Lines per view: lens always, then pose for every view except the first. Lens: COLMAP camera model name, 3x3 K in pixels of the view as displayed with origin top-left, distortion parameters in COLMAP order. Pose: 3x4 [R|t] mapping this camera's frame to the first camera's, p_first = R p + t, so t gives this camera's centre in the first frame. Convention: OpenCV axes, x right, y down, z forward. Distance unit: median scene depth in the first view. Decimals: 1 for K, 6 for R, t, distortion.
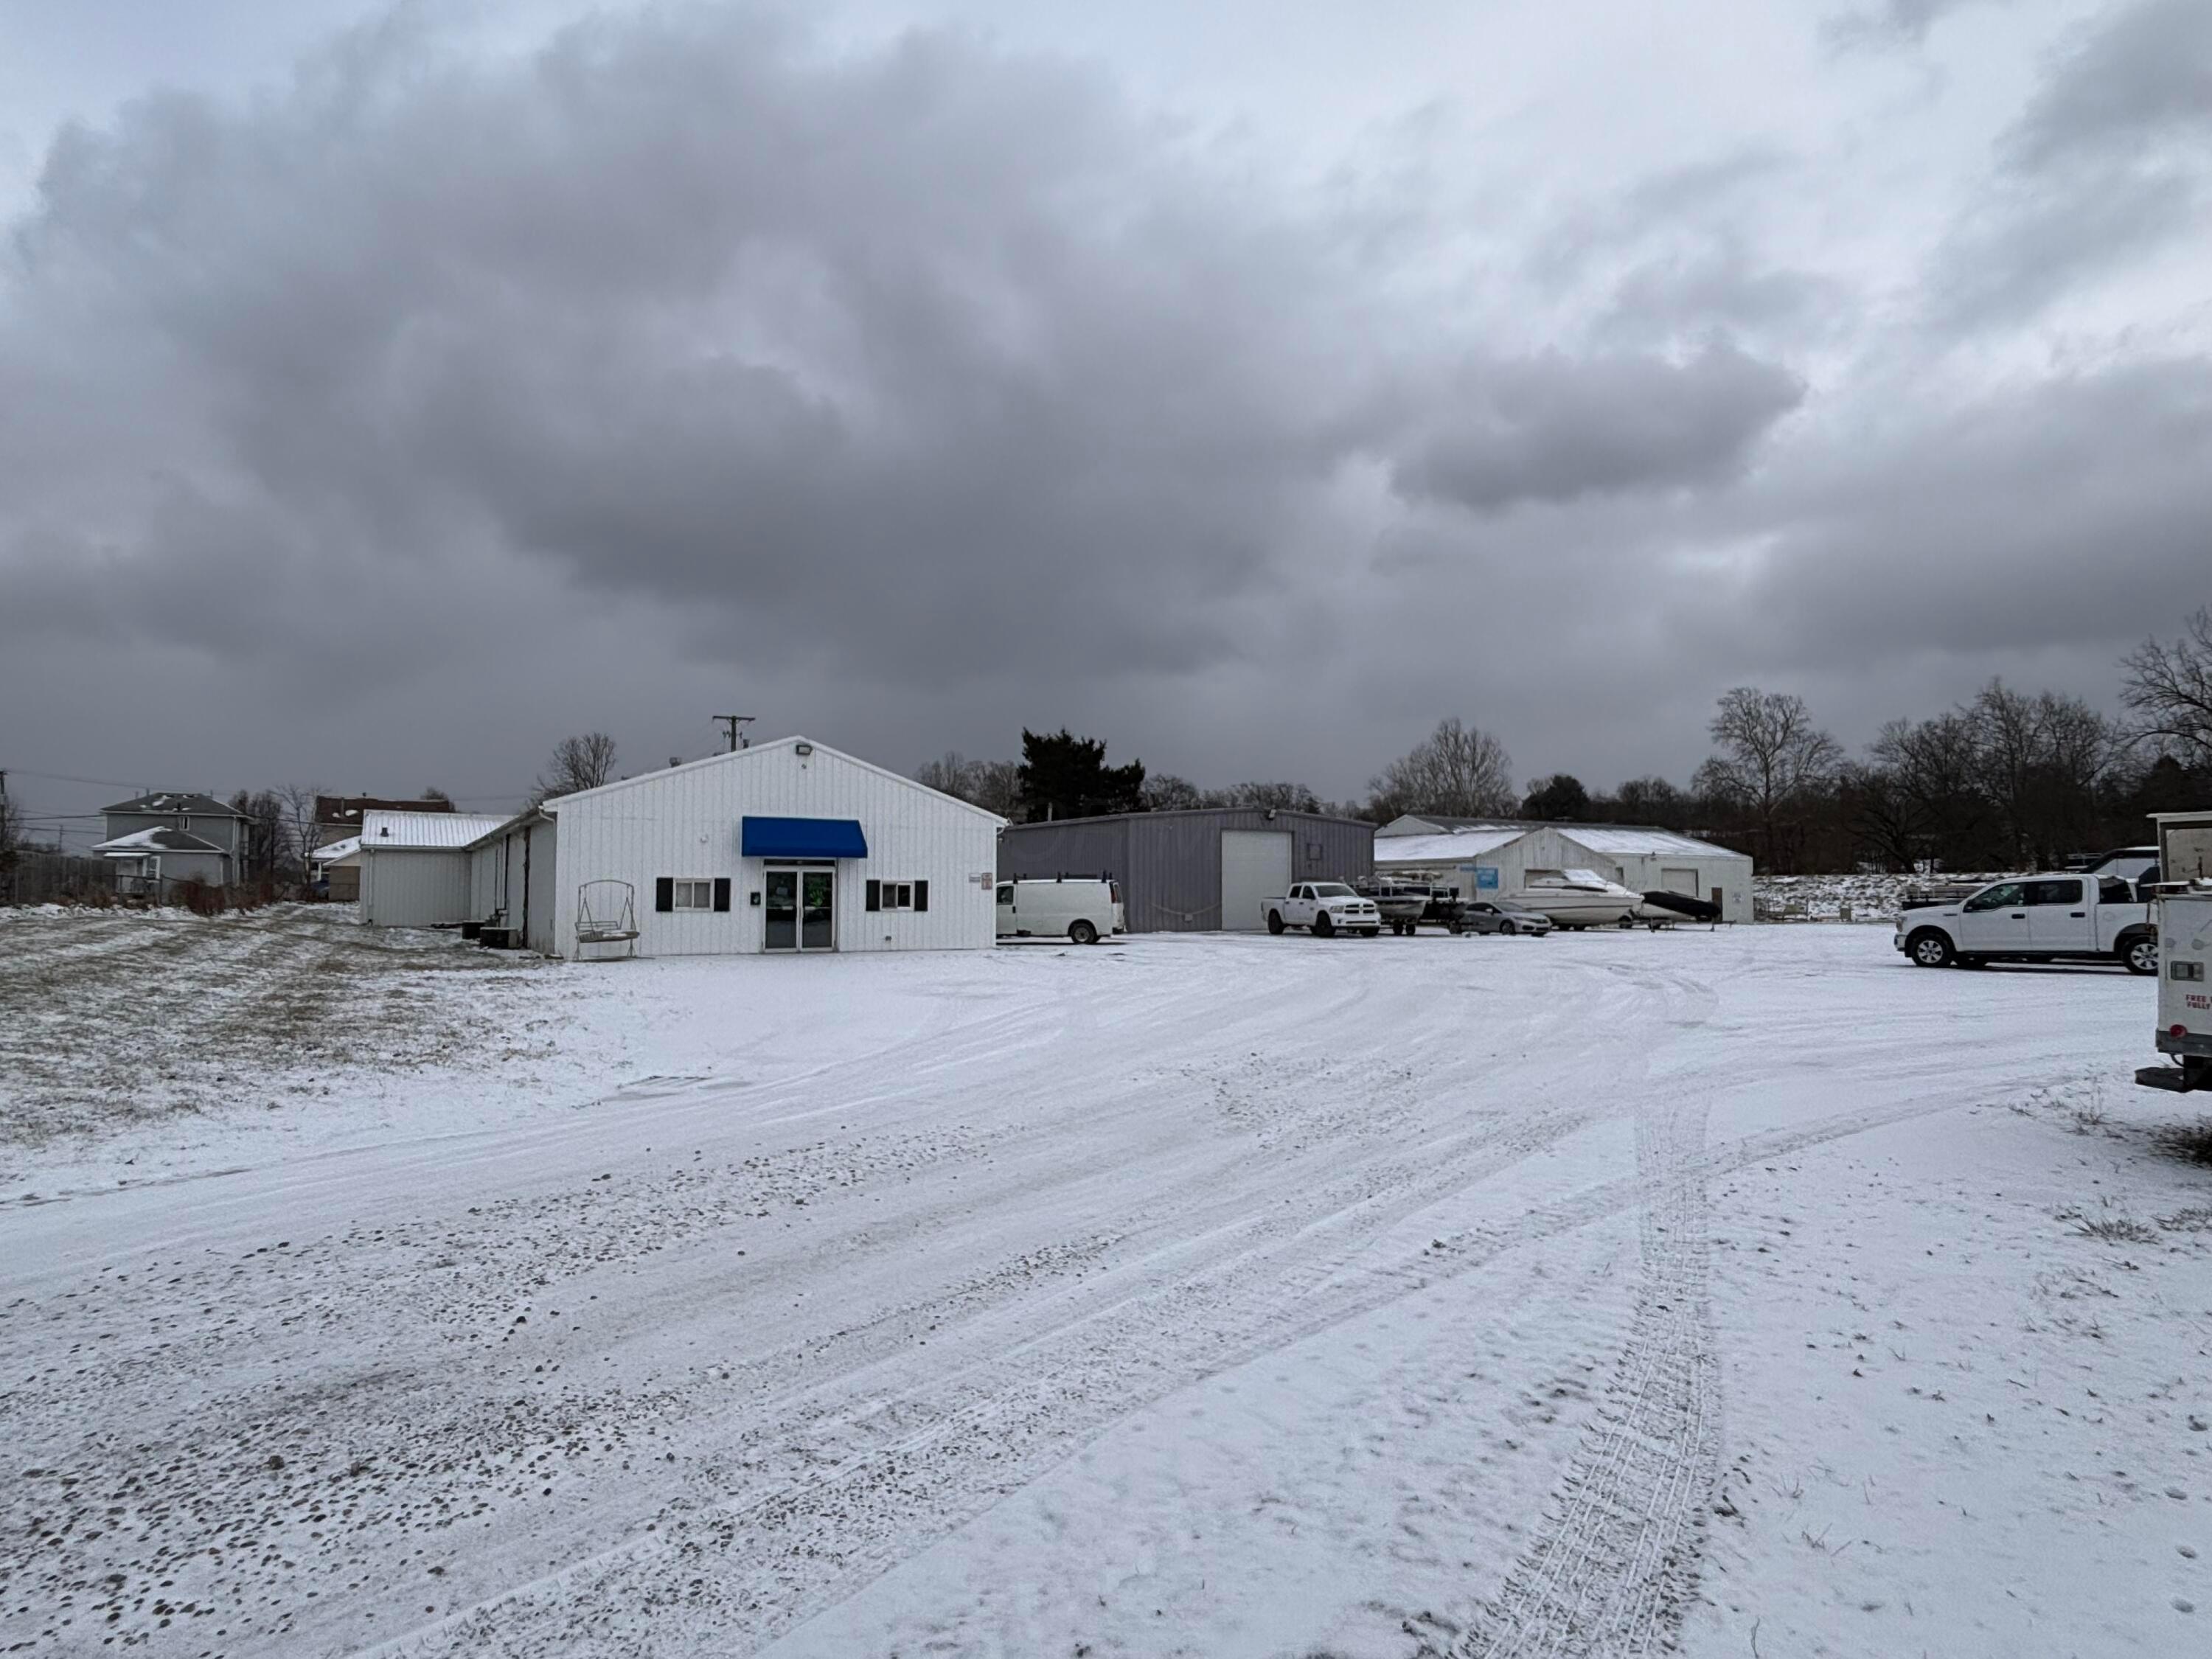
lens RADIAL K [[1353.4, 0, 1106.0], [0, 1353.4, 829.5], [0, 0, 1]] dist [0.006254, -0.000854]
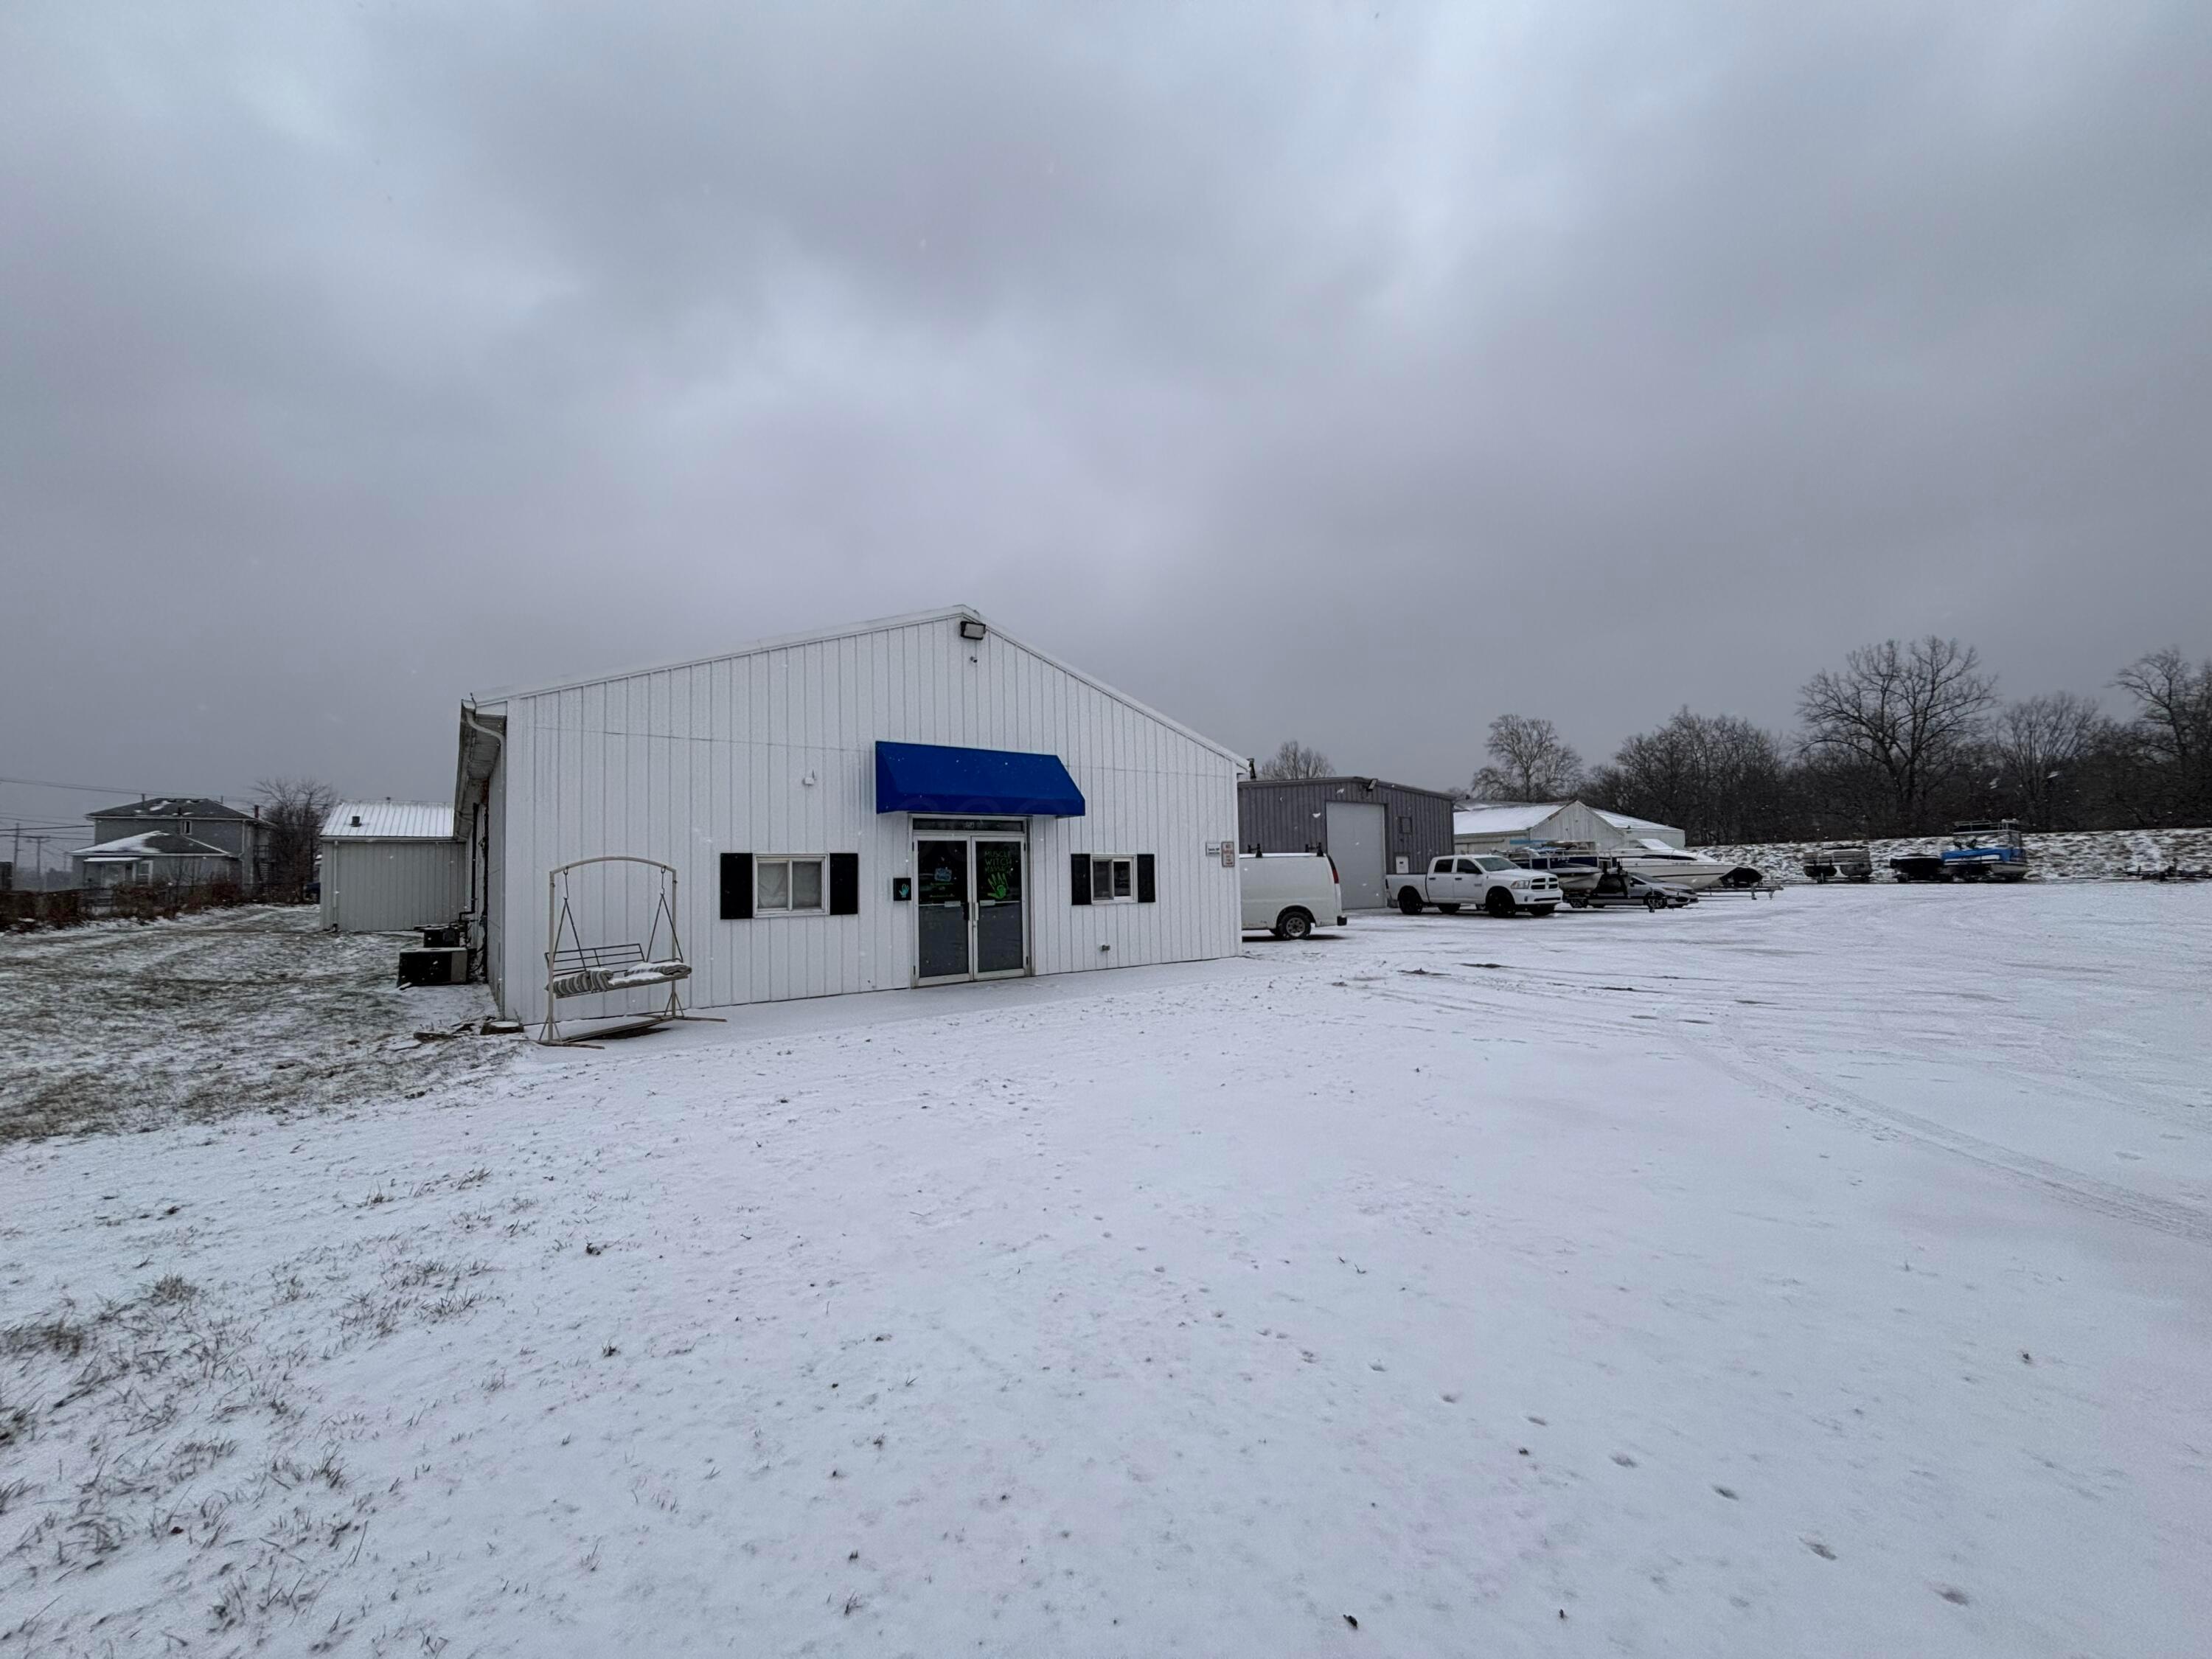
lens RADIAL K [[945.4, 0, 1106.0], [0, 945.4, 829.5], [0, 0, 1]] dist [0.001223, 0.000150]
pose [[0.993190, -0.017537, 0.115177, -0.205185], [0.017959, 0.999835, -0.002628, 0.027191], [-0.115112, 0.004678, 0.993341, 0.564887]]
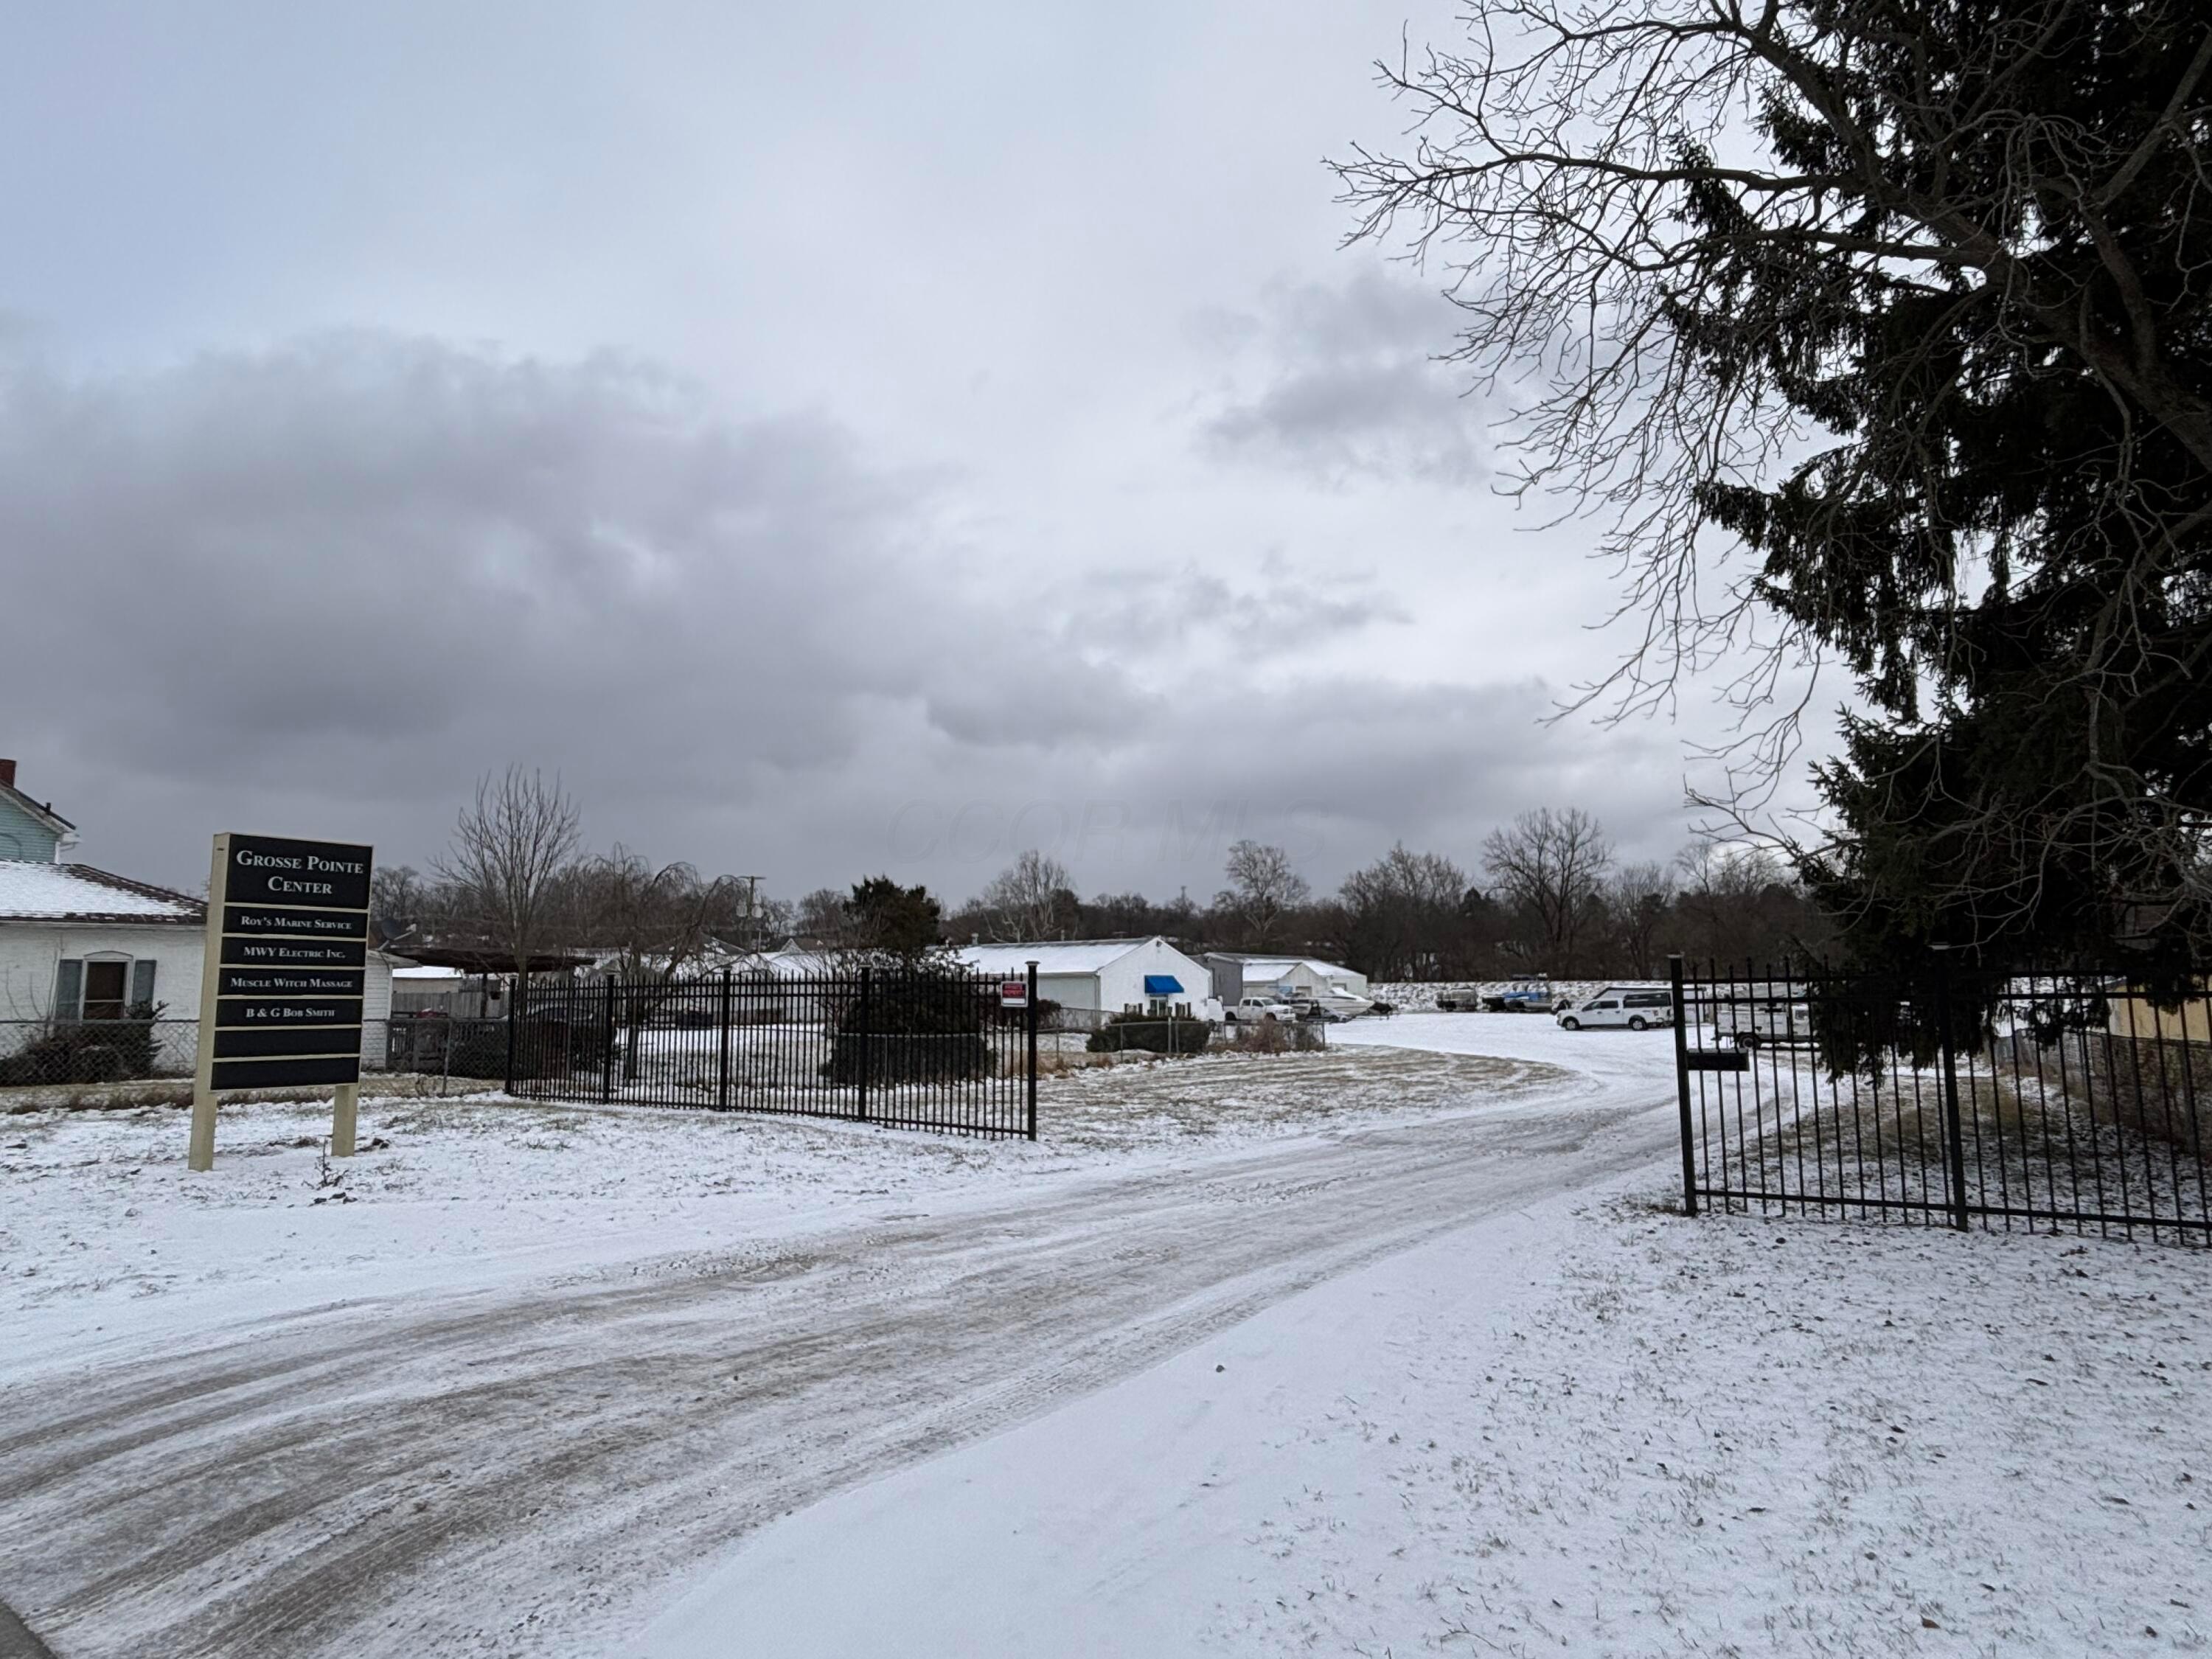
lens RADIAL K [[1353.4, 0, 1106.0], [0, 1353.4, 829.5], [0, 0, 1]] dist [0.006254, -0.000854]
pose [[0.908903, 0.041298, 0.414958, -1.190722], [-0.013358, 0.997457, -0.070013, -0.087744], [-0.416794, 0.058092, 0.907143, -0.970282]]
